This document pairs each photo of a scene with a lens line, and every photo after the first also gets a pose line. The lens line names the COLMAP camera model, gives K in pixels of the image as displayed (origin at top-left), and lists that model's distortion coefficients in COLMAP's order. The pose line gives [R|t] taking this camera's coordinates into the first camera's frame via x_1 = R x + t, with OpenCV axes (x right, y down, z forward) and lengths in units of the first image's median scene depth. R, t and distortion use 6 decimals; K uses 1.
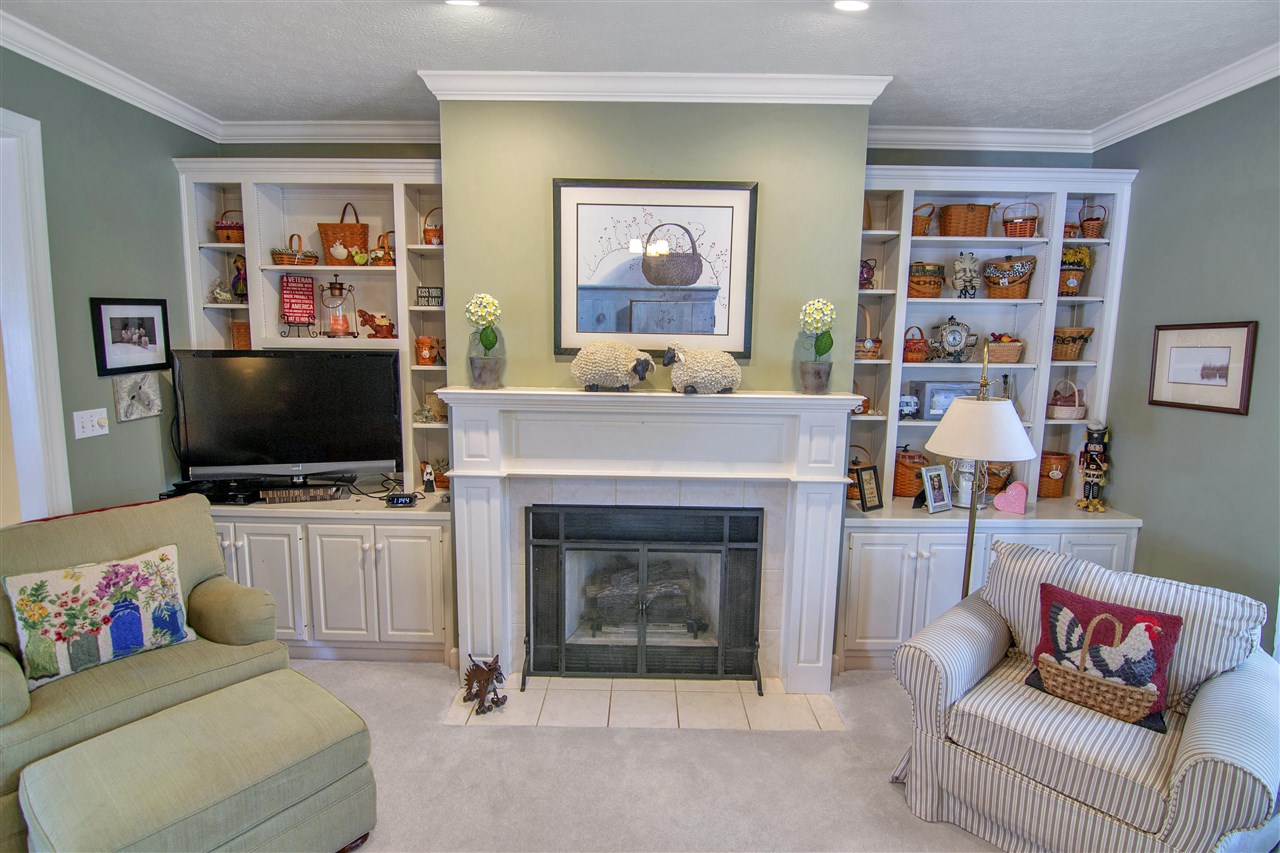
lens RADIAL K [[626.8, 0, 641.3], [0, 626.8, 423.6], [0, 0, 1]] dist [-0.005232, -0.010753]
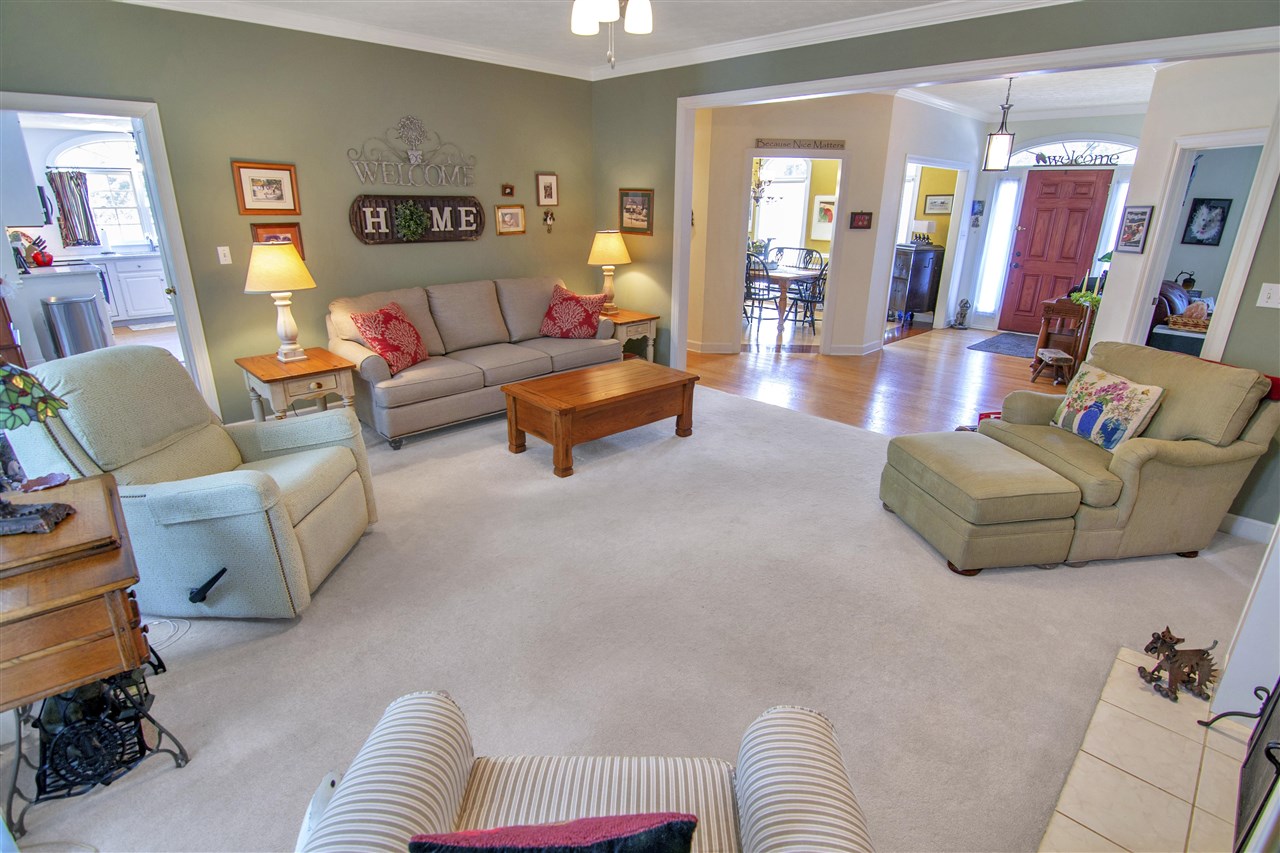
lens RADIAL K [[626.8, 0, 641.3], [0, 626.8, 423.6], [0, 0, 1]] dist [-0.005232, -0.010753]
pose [[-0.697935, 0.214917, -0.683153, 0.686276], [-0.119116, 0.905785, 0.406650, -0.100081], [0.706186, 0.365190, -0.606579, 0.859624]]
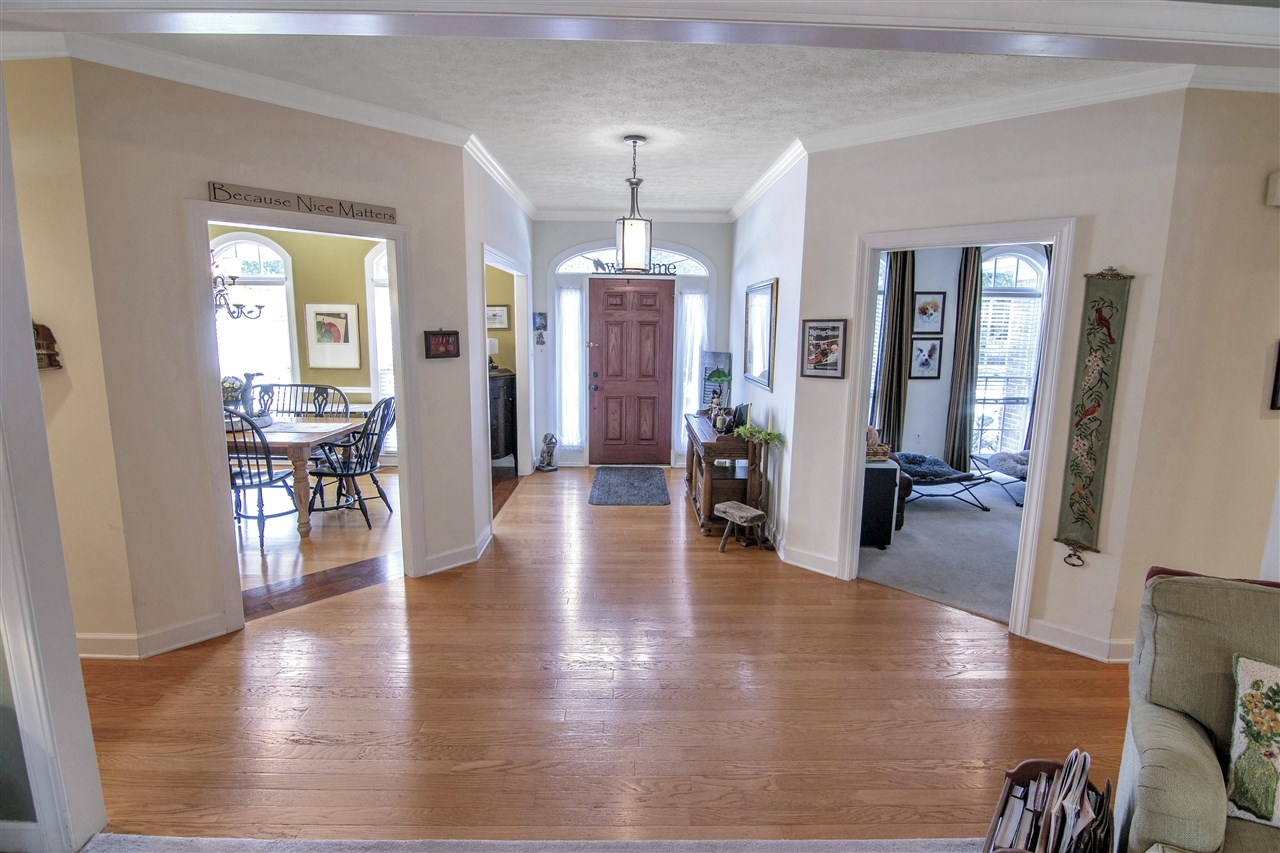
lens RADIAL K [[626.8, 0, 641.3], [0, 626.8, 423.6], [0, 0, 1]] dist [-0.005232, -0.010753]
pose [[0.033665, 0.144774, -0.988892, -0.244343], [-0.147601, 0.979323, 0.138348, -0.019130], [0.988474, 0.141304, 0.054338, 0.131174]]
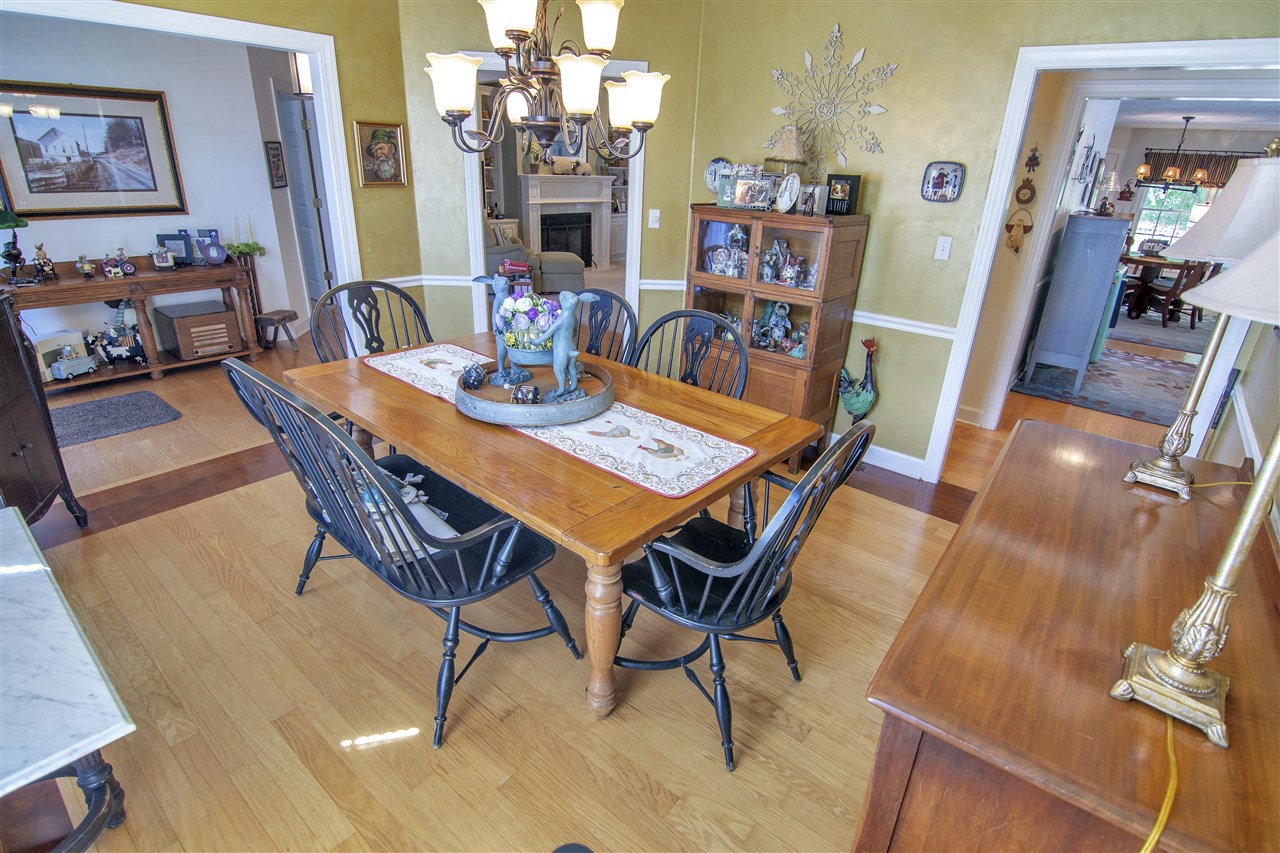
lens RADIAL K [[626.8, 0, 641.3], [0, 626.8, 423.6], [0, 0, 1]] dist [-0.005232, -0.010753]
pose [[0.624565, -0.287577, 0.726097, -2.503660], [0.071325, 0.946853, 0.313658, 0.179103], [-0.777709, -0.144111, 0.611884, -1.504235]]
